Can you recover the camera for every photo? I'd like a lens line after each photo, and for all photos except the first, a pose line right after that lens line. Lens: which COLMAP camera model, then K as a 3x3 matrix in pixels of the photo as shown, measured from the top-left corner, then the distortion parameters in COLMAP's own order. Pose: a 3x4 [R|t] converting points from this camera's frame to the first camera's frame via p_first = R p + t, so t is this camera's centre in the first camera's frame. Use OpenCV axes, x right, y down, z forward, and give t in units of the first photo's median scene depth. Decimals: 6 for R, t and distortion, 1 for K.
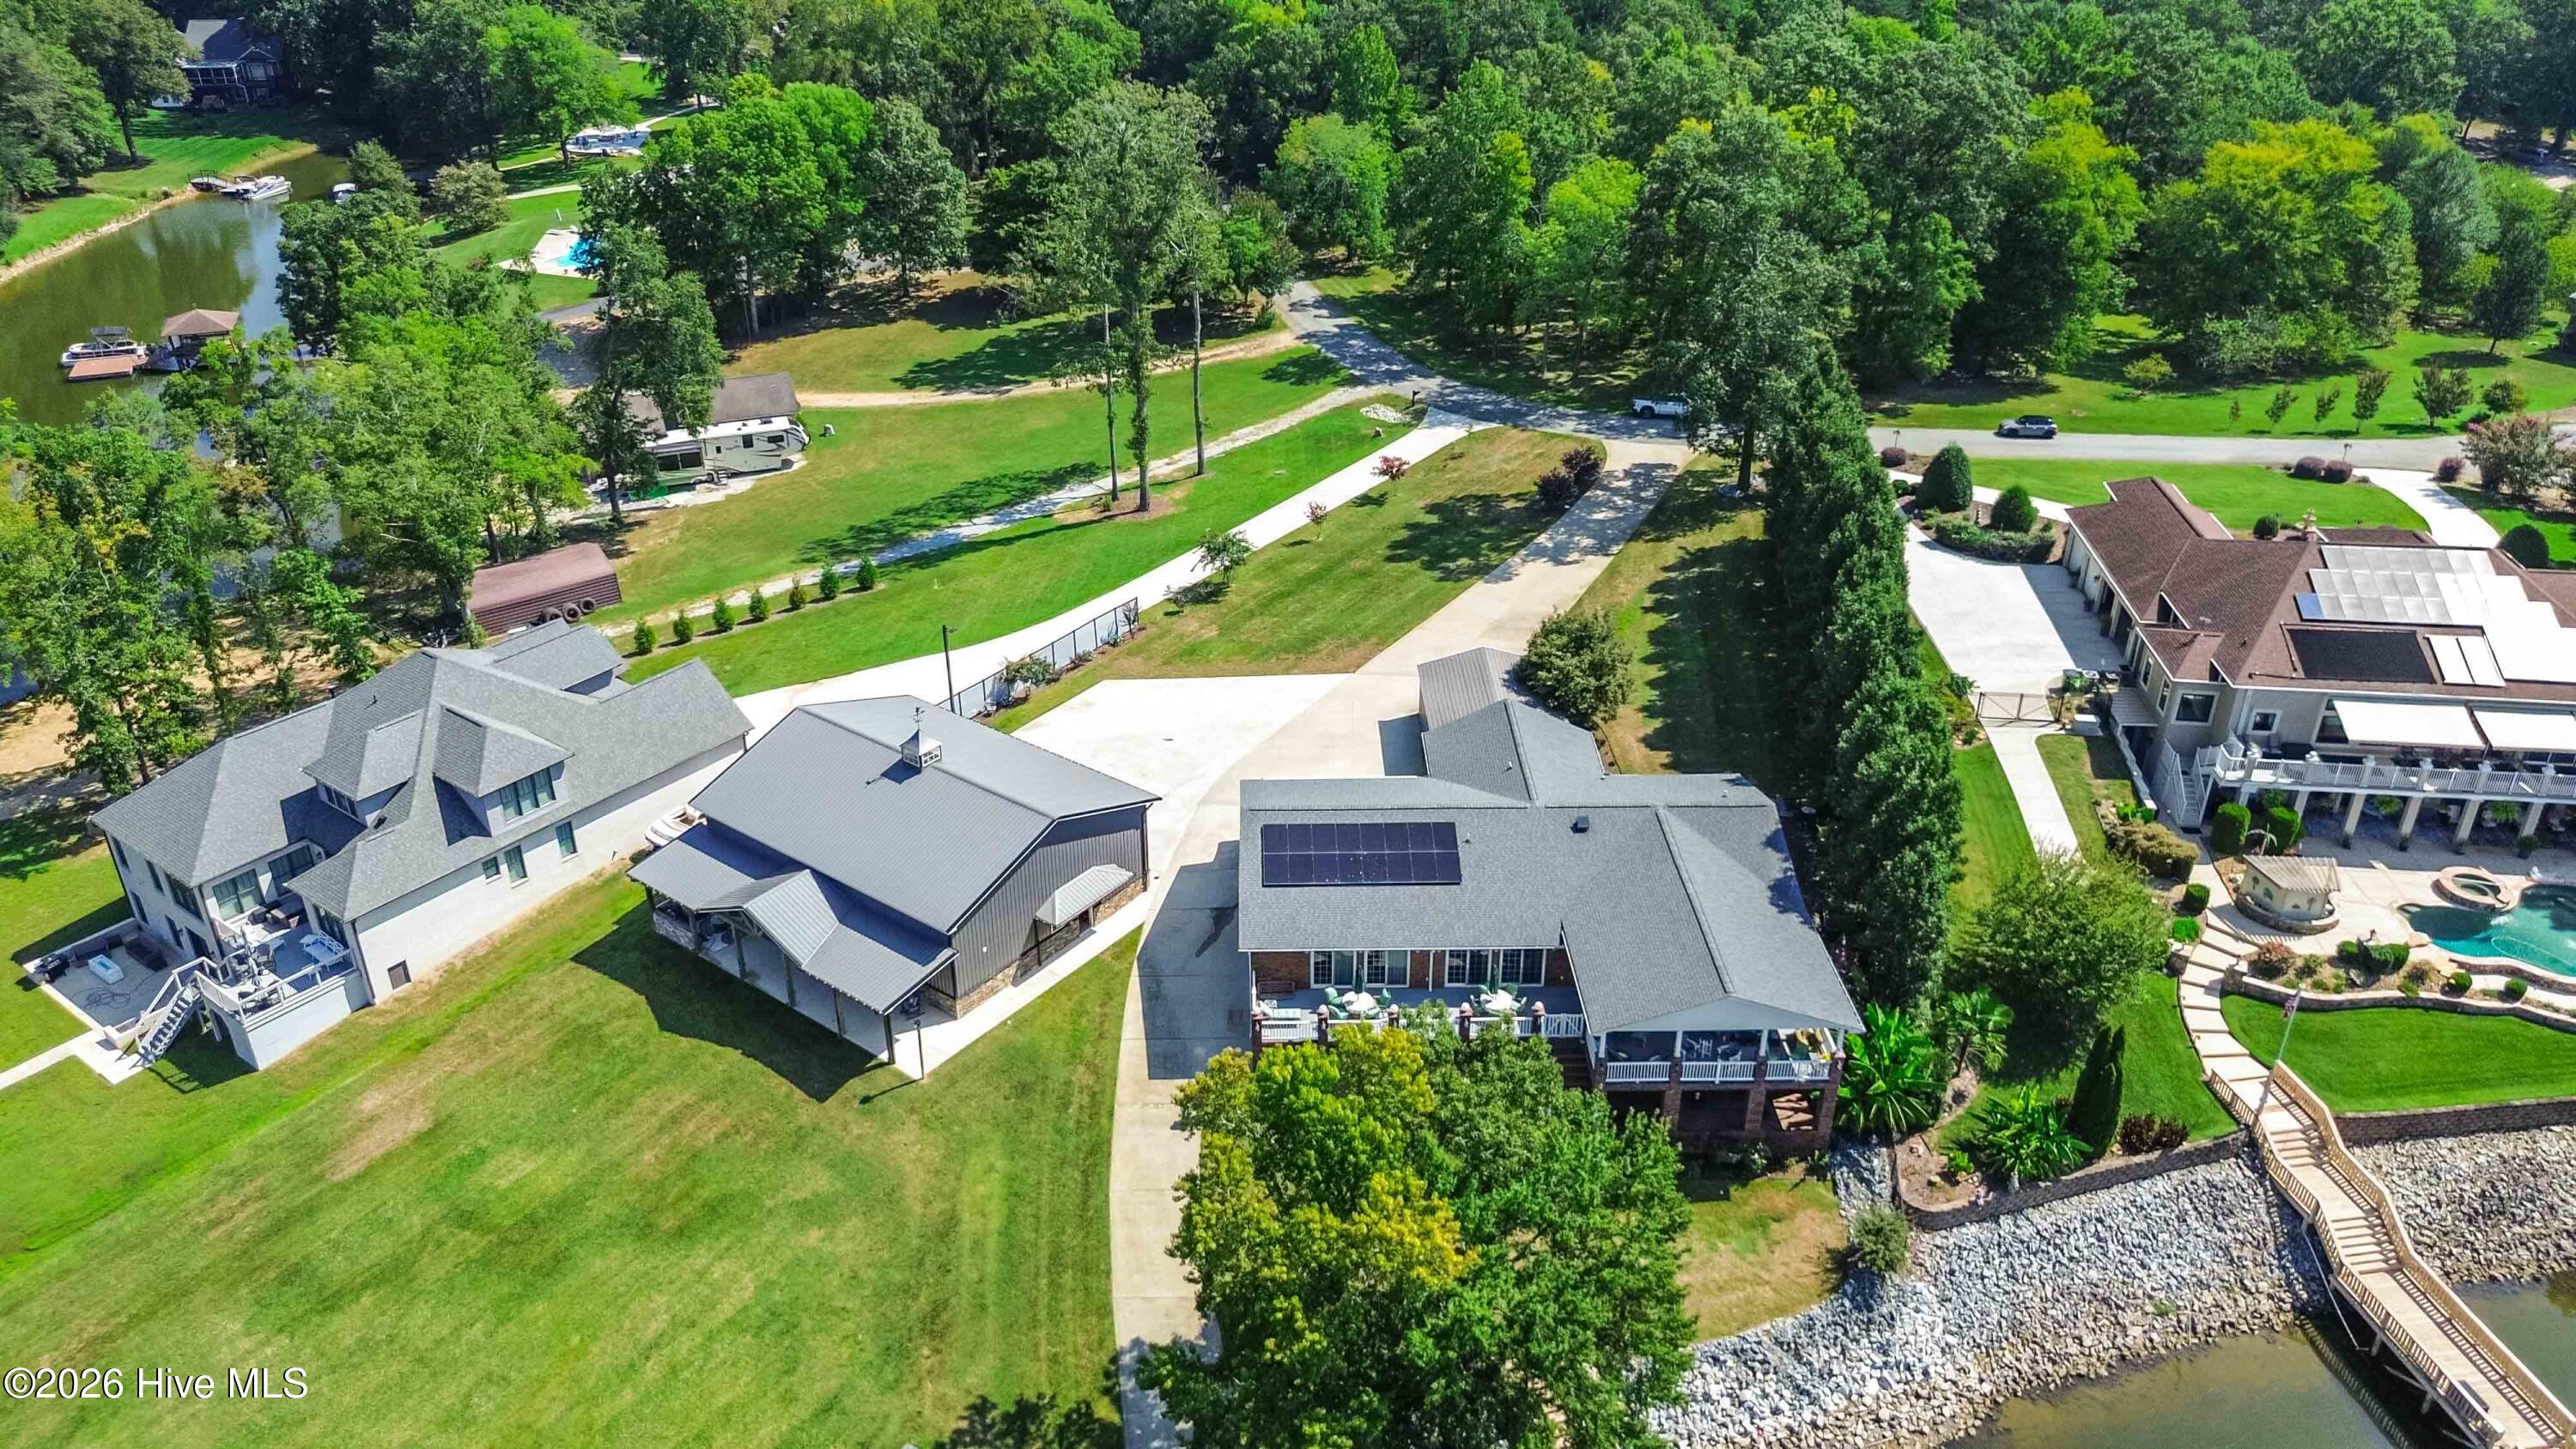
lens RADIAL K [[1791.6, 0, 1271.0], [0, 1791.6, 725.7], [0, 0, 1]] dist [0.042380, -0.038209]
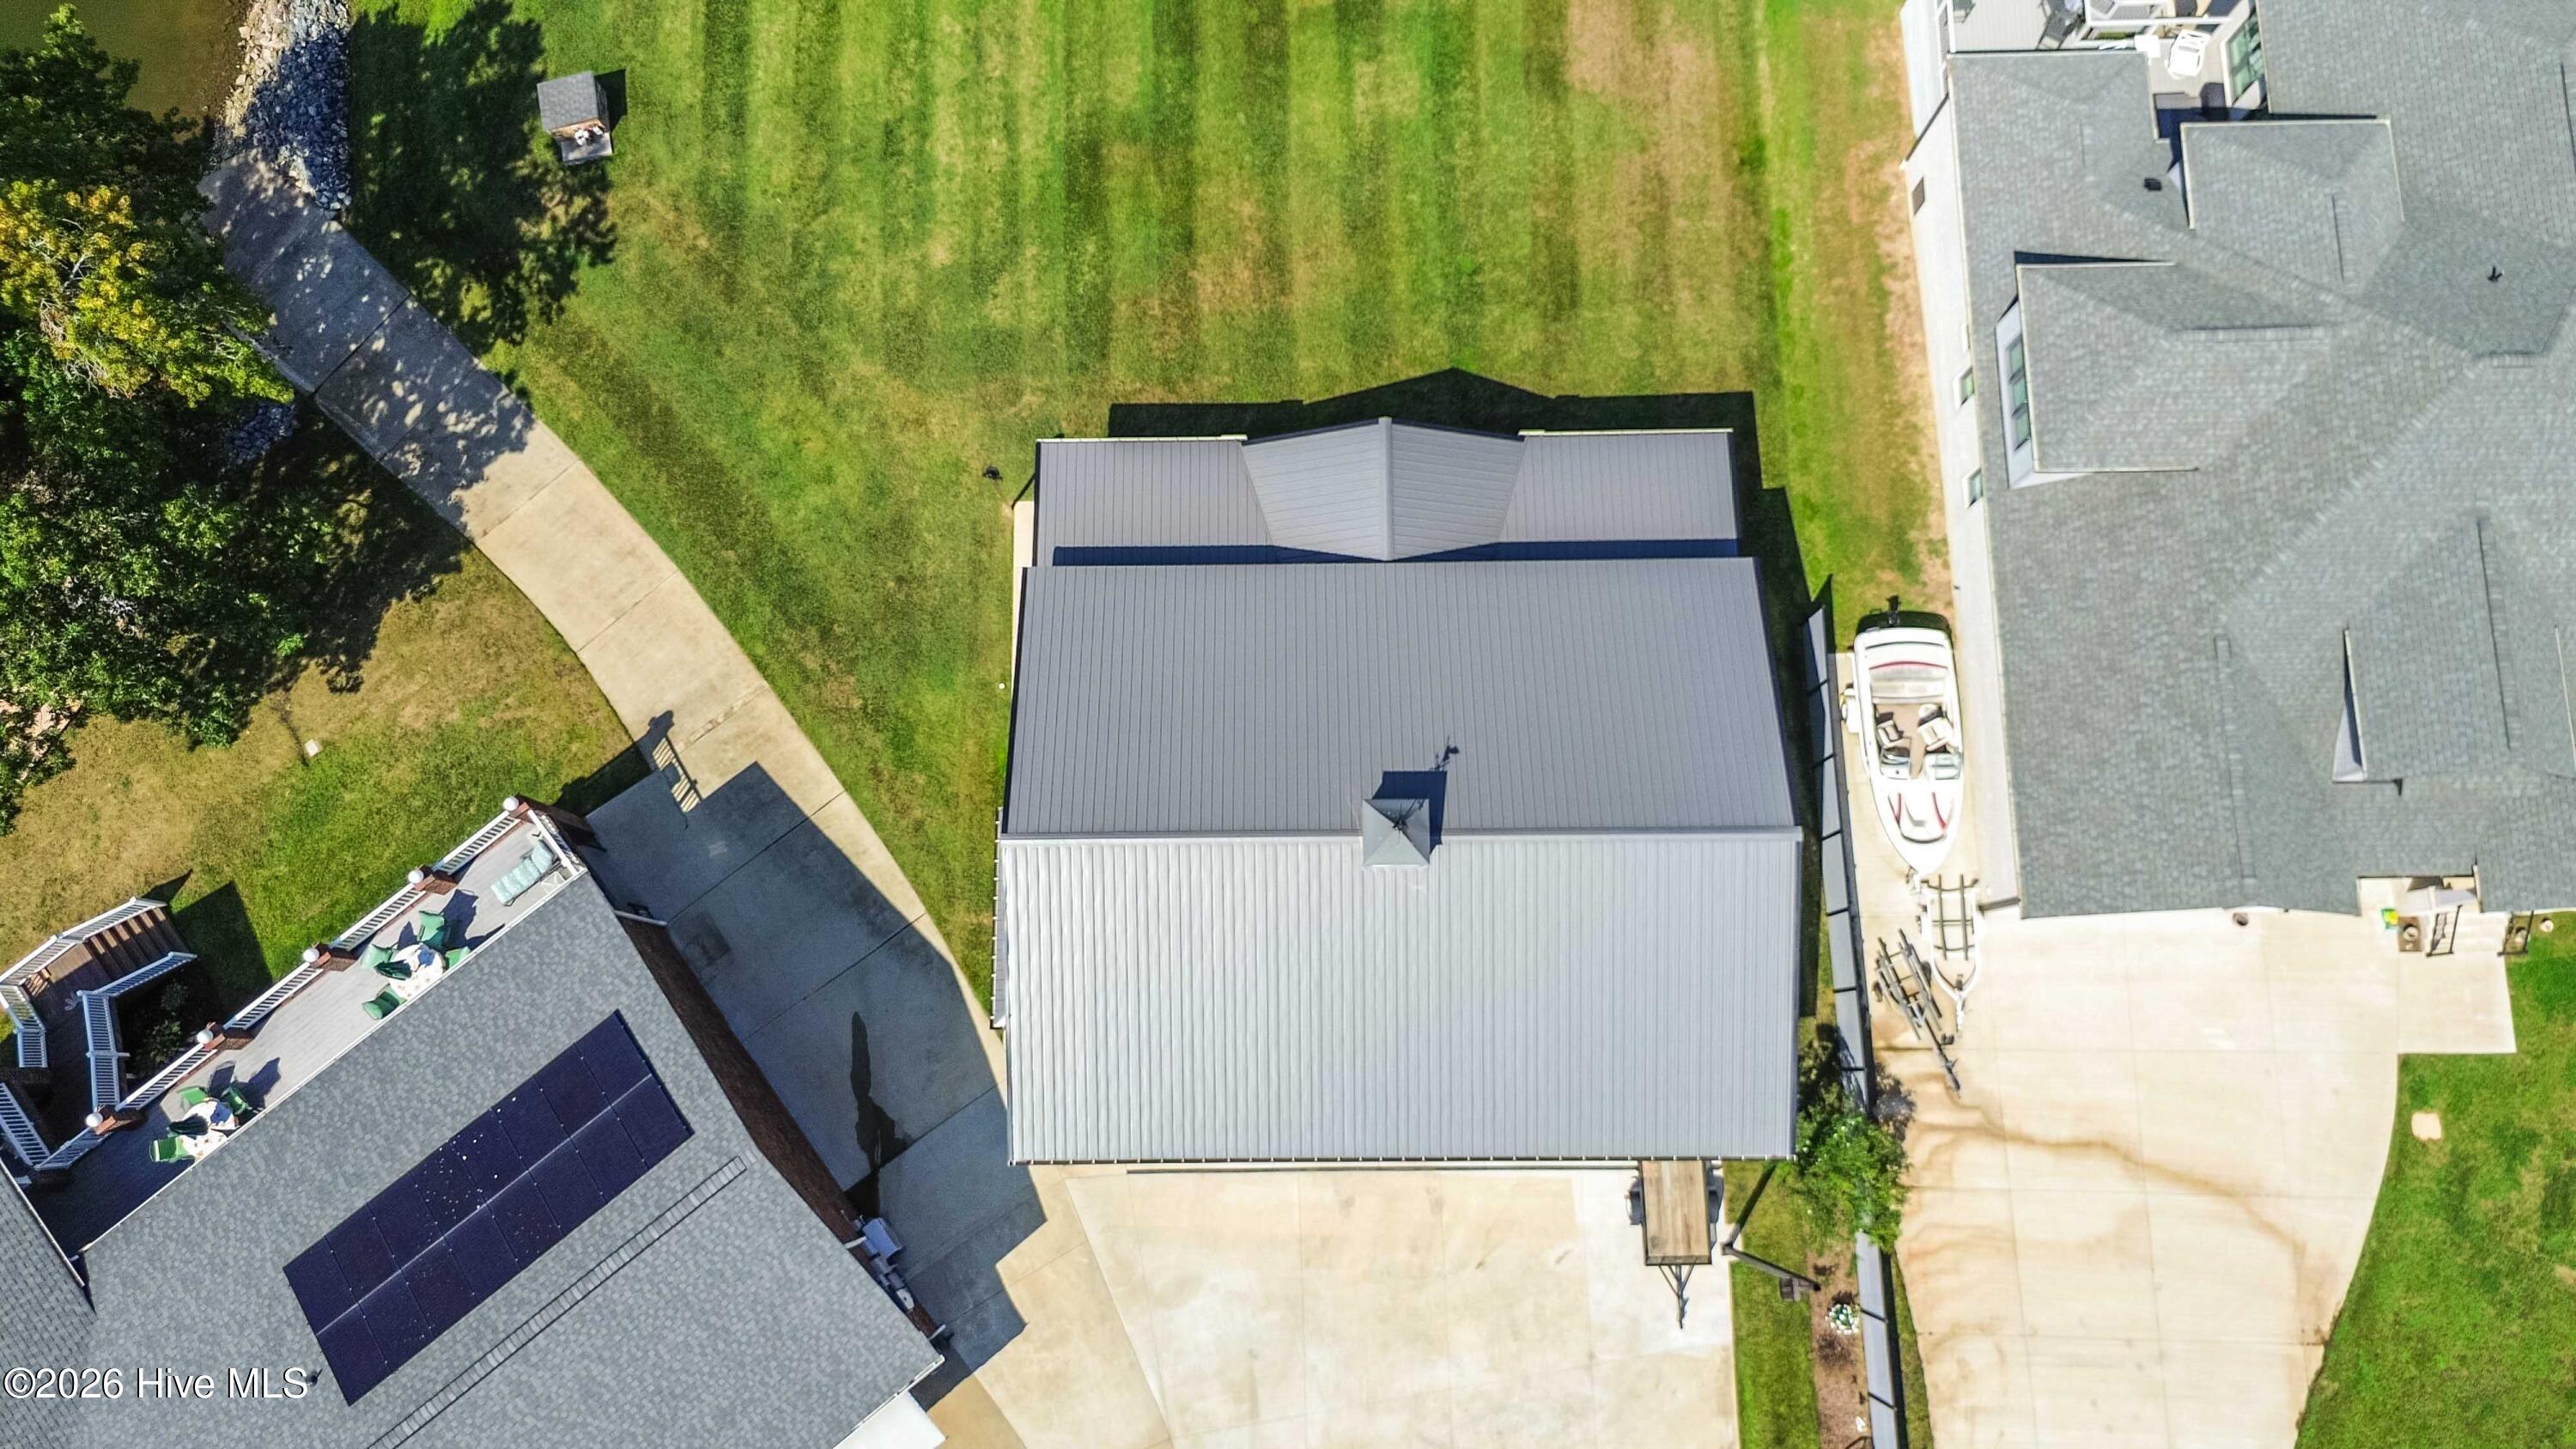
lens RADIAL K [[1830.0, 0, 1258.6], [0, 1830.0, 729.8], [0, 0, 1]] dist [0.044761, -0.030169]
pose [[-0.785129, 0.610697, -0.103061, -0.116233], [-0.286995, -0.211290, 0.934339, -0.354411], [0.548823, 0.763155, 0.341157, 0.690776]]
